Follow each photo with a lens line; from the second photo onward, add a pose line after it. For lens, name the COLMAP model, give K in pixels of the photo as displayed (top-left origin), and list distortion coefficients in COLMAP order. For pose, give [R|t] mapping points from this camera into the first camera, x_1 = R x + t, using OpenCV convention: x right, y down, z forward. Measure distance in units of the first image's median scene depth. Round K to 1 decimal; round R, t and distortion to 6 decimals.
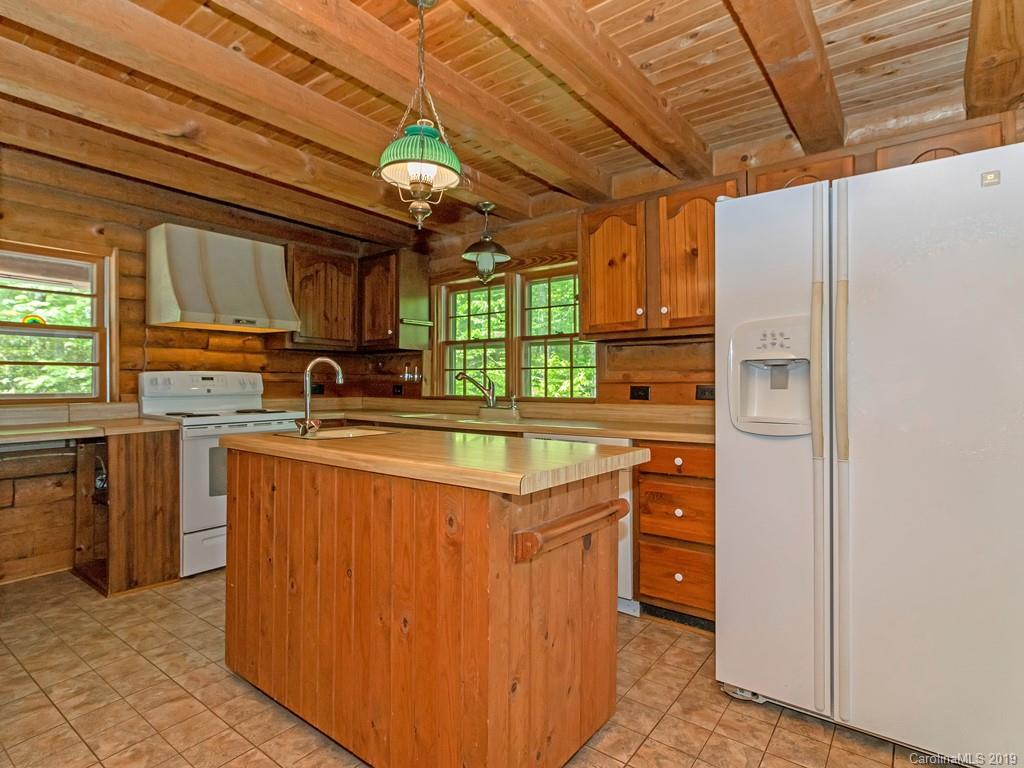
lens RADIAL K [[538.5, 0, 513.7], [0, 538.5, 381.1], [0, 0, 1]] dist [0.026485, 0.000394]
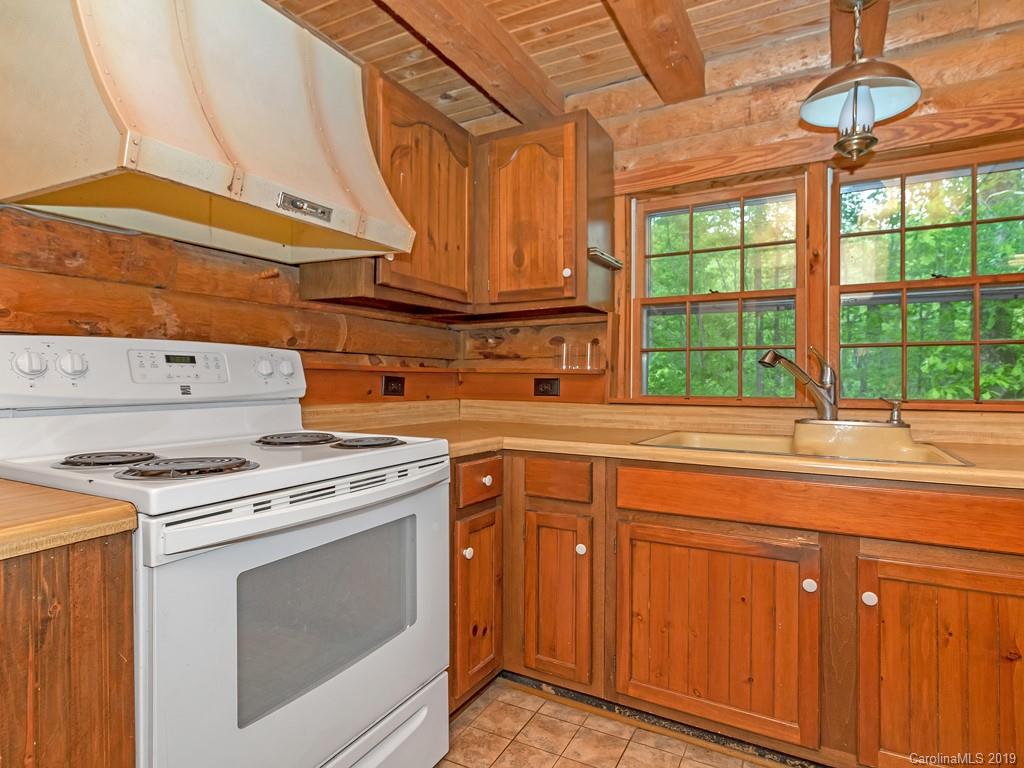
lens RADIAL K [[479.9, 0, 512.8], [0, 479.9, 384.3], [0, 0, 1]] dist [-0.003485, -0.000095]
pose [[0.975399, 0.000190, 0.220447, -0.378015], [-0.003185, 0.999907, 0.013232, 0.007934], [-0.220425, -0.013608, 0.975309, 0.567052]]
